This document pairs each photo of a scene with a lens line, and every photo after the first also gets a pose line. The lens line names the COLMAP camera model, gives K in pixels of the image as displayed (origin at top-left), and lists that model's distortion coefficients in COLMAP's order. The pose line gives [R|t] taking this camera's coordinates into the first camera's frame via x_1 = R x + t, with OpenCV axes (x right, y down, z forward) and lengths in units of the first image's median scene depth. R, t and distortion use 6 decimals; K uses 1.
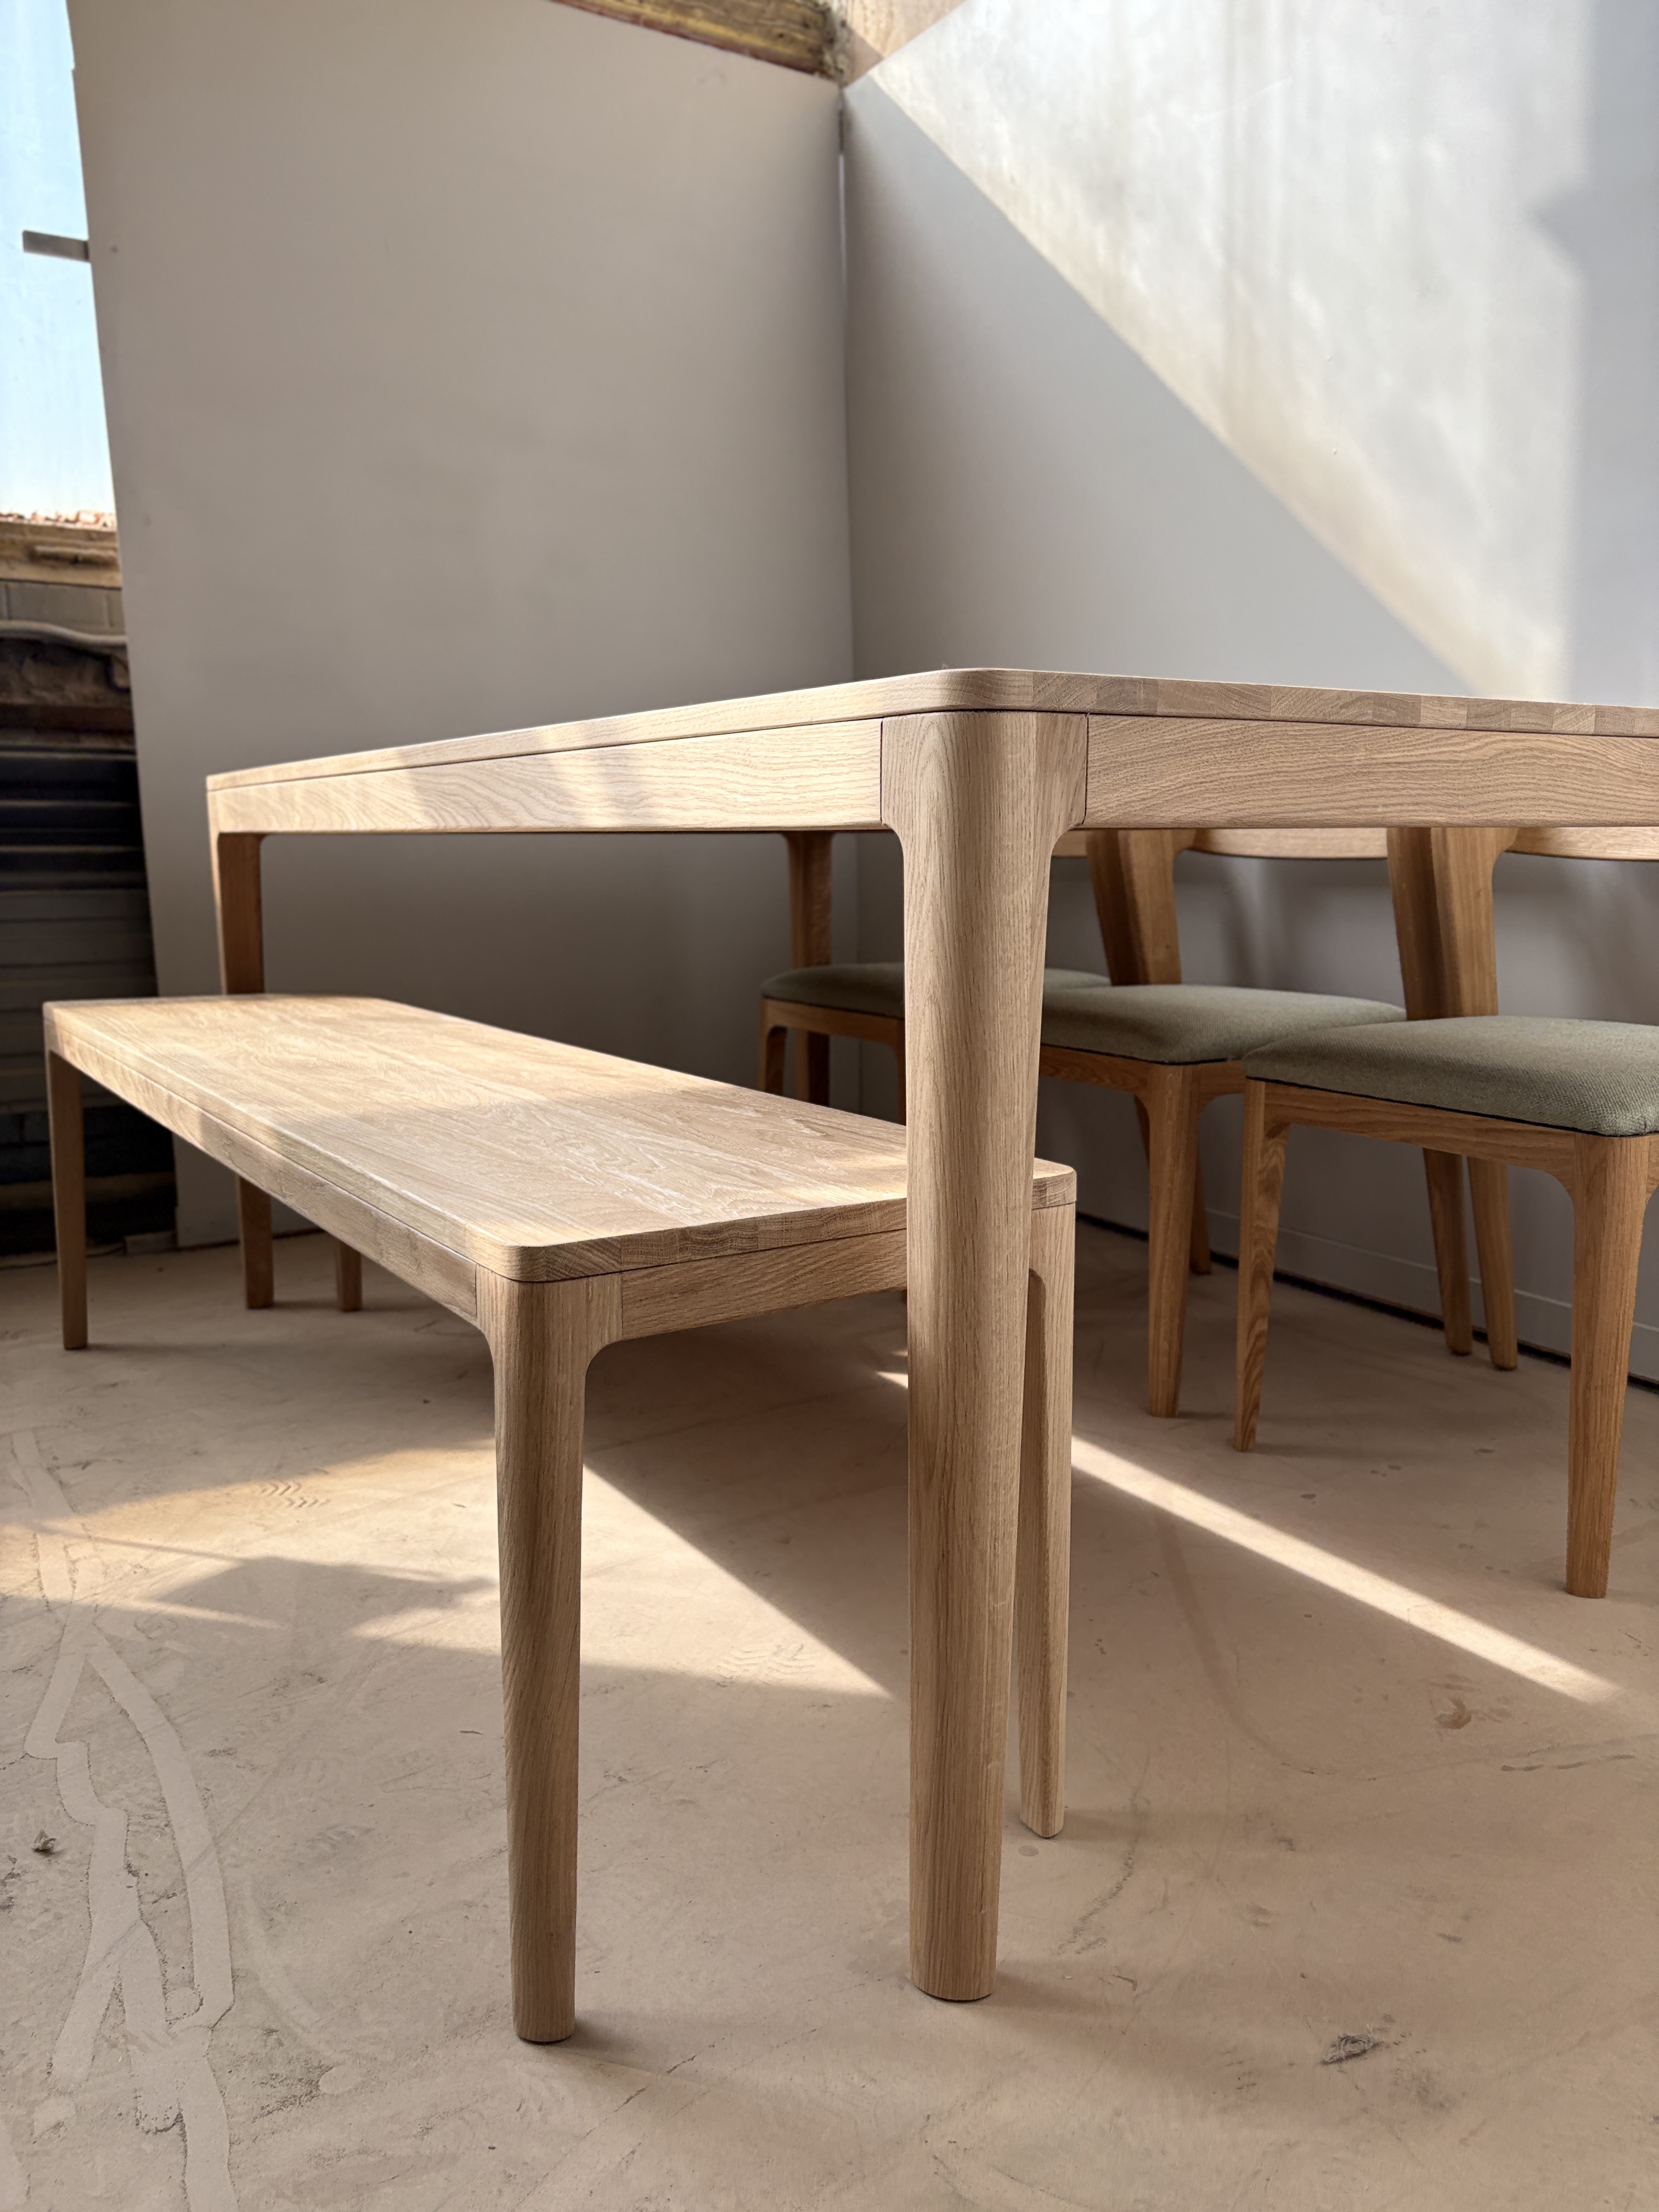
lens RADIAL K [[1679.1, 0, 848.3], [0, 1679.1, 1114.1], [0, 0, 1]] dist [0.051792, -0.056702]
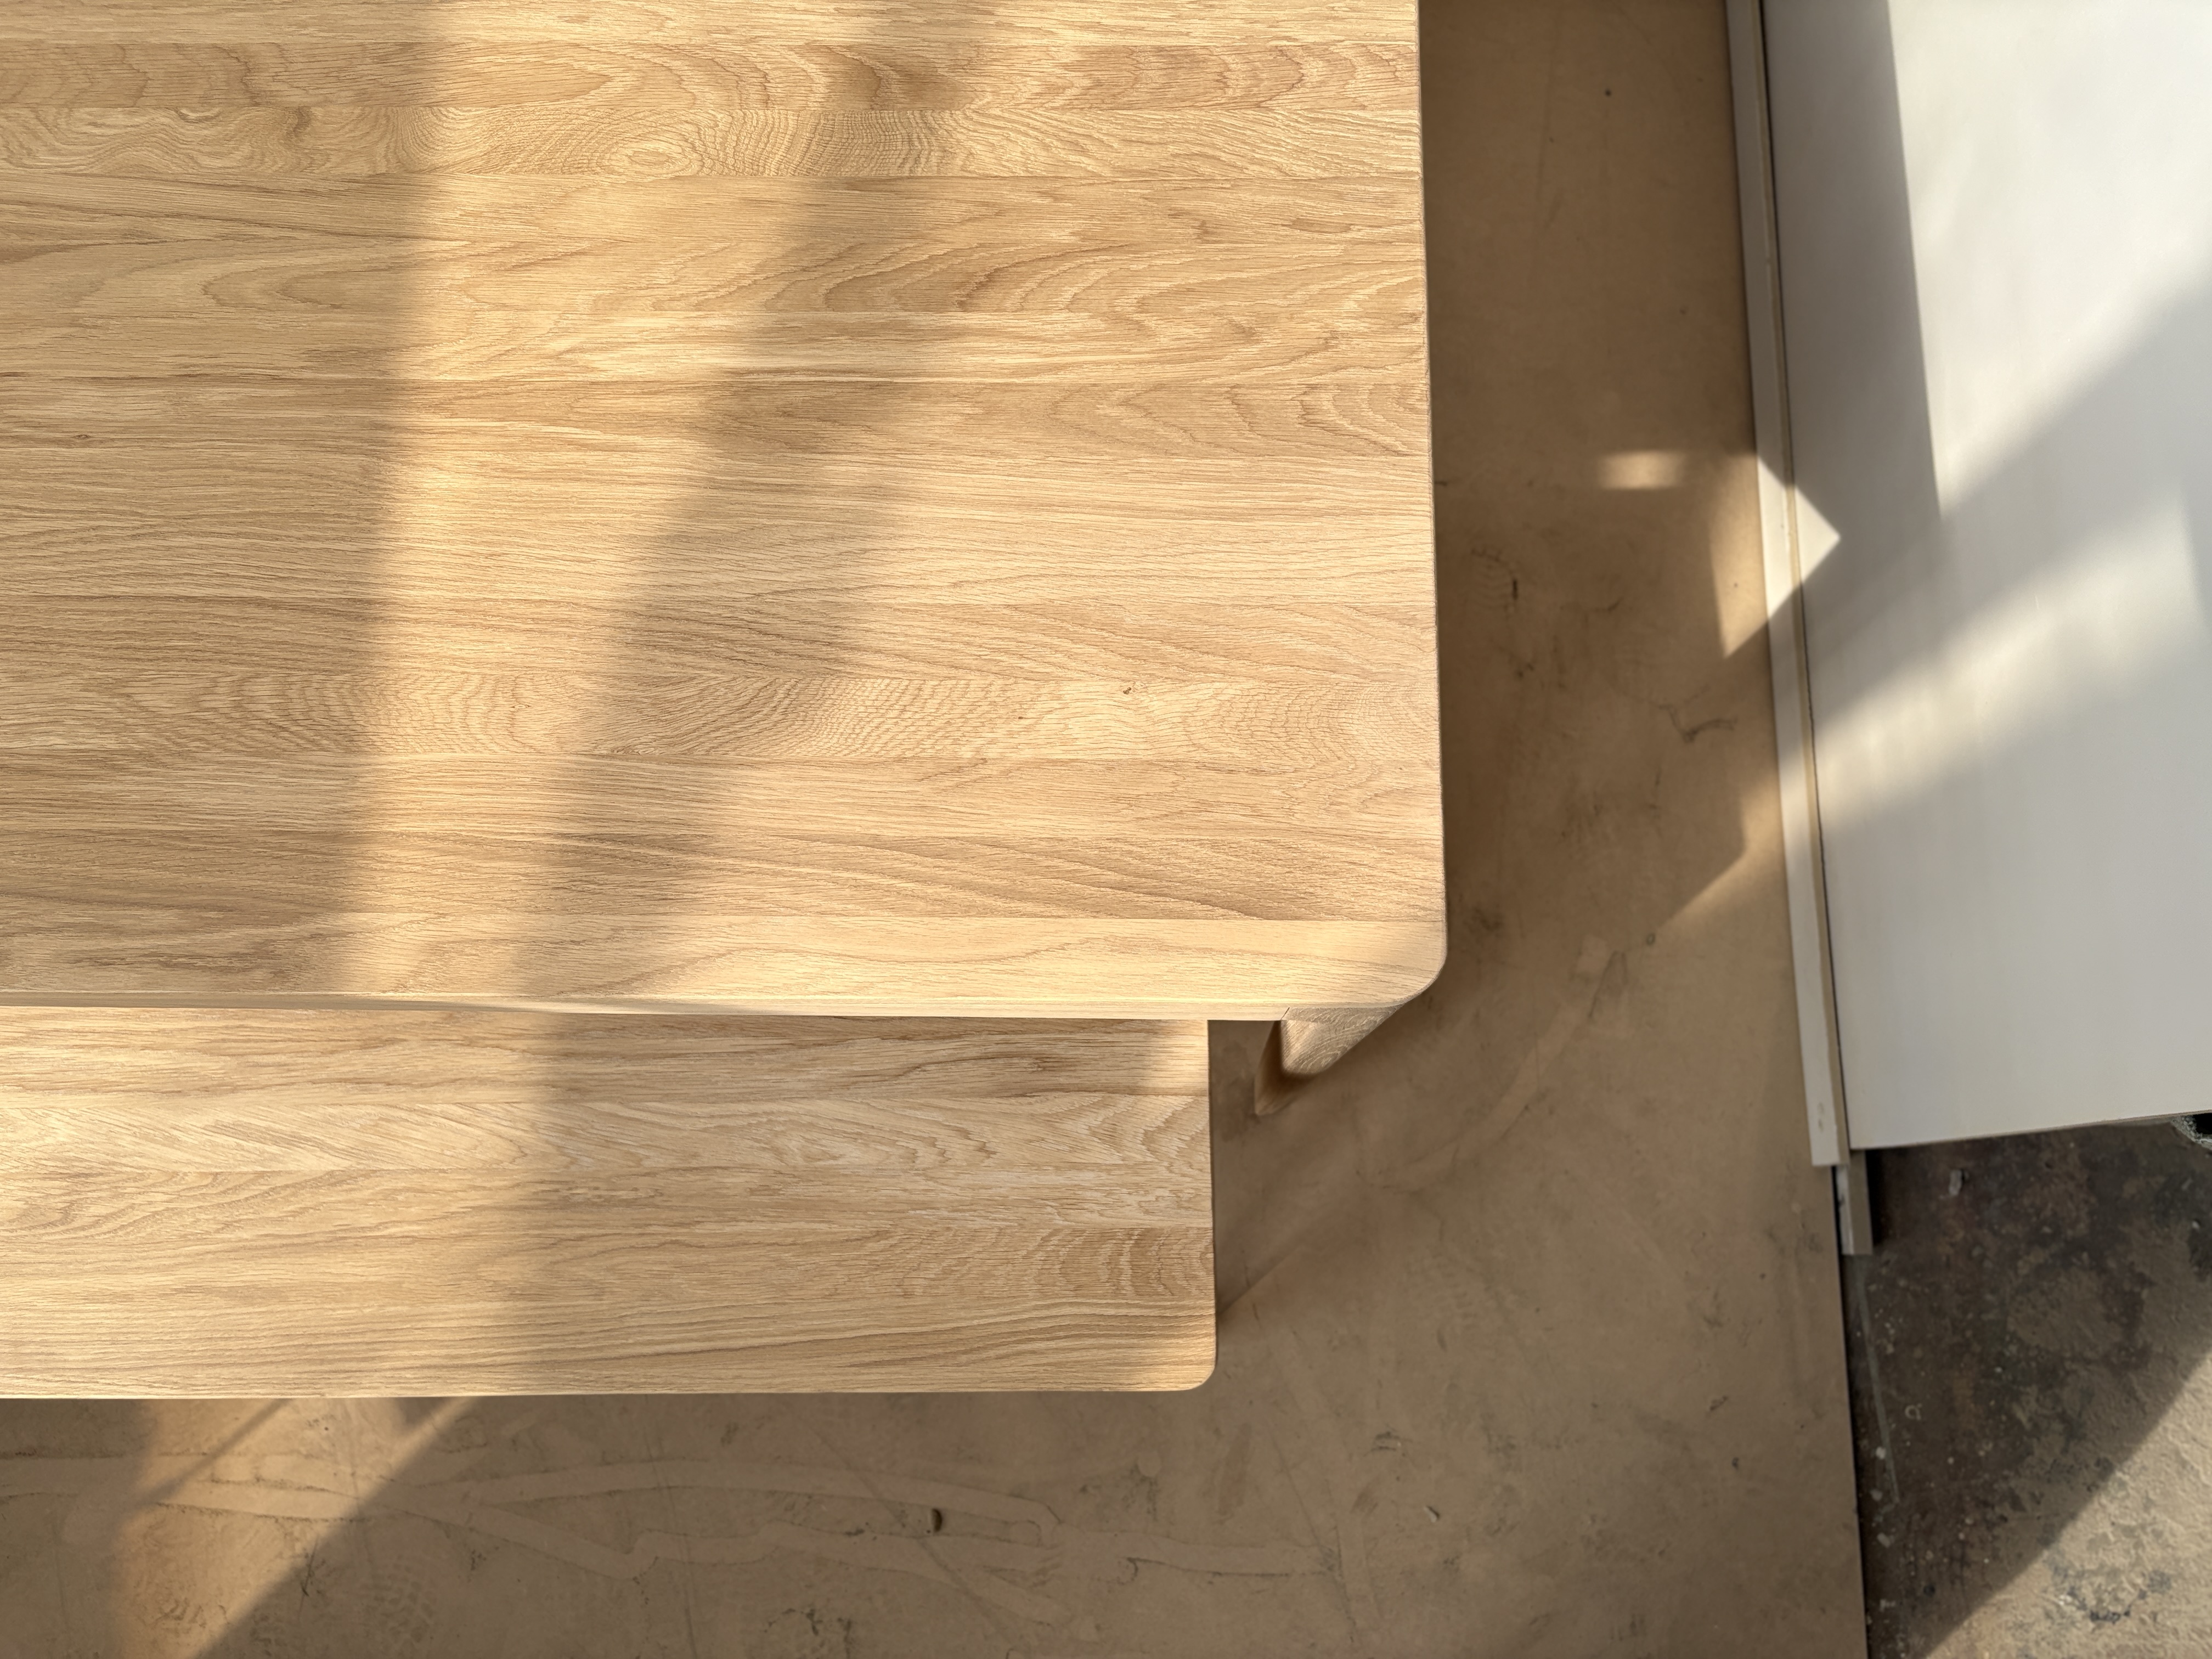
lens RADIAL K [[1679.1, 0, 1107.1], [0, 1679.1, 832.9], [0, 0, 1]] dist [0.051792, -0.056702]
pose [[0.545693, -0.816200, 0.189833, -0.095491], [0.146037, 0.315695, 0.937555, -0.823017], [-0.825162, -0.483895, 0.291468, 0.605846]]
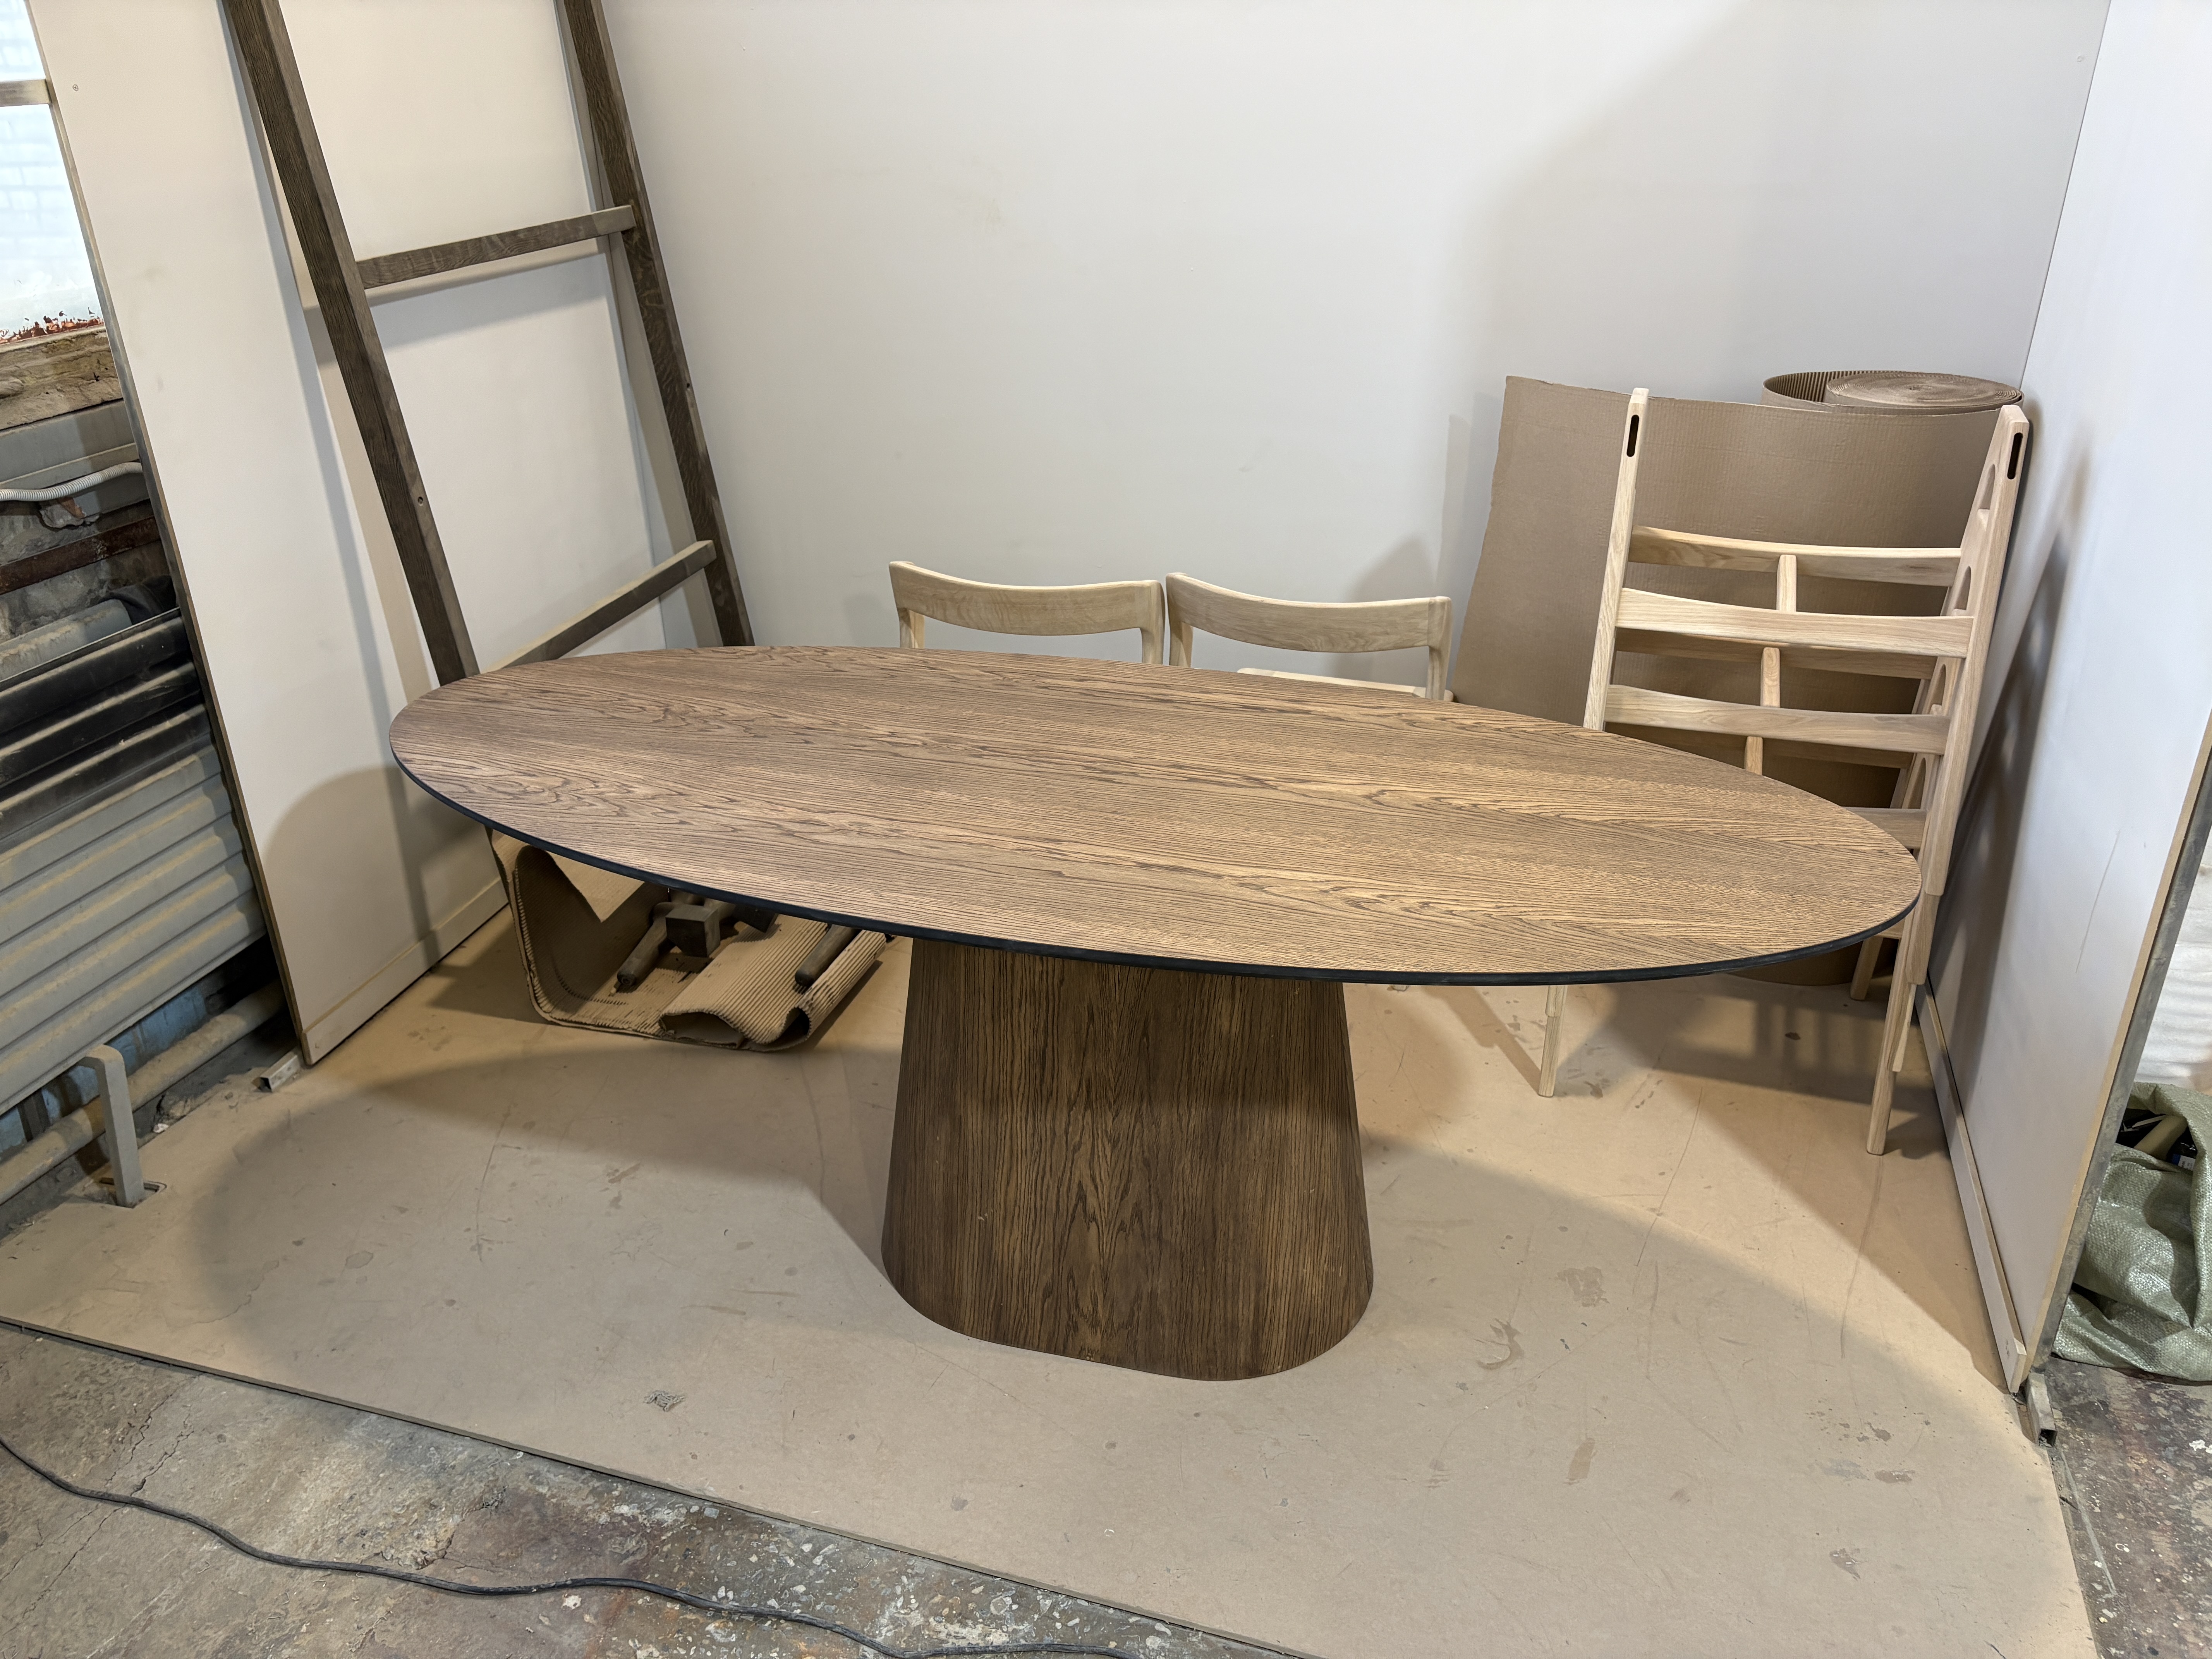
lens RADIAL K [[1679.1, 0, 1107.3], [0, 1679.1, 841.0], [0, 0, 1]] dist [0.051792, -0.056702]
pose [[0.747960, -0.289980, 0.597049, -1.308423], [0.111805, 0.941708, 0.317311, -0.696387], [-0.654259, -0.170583, 0.736781, -0.128327]]
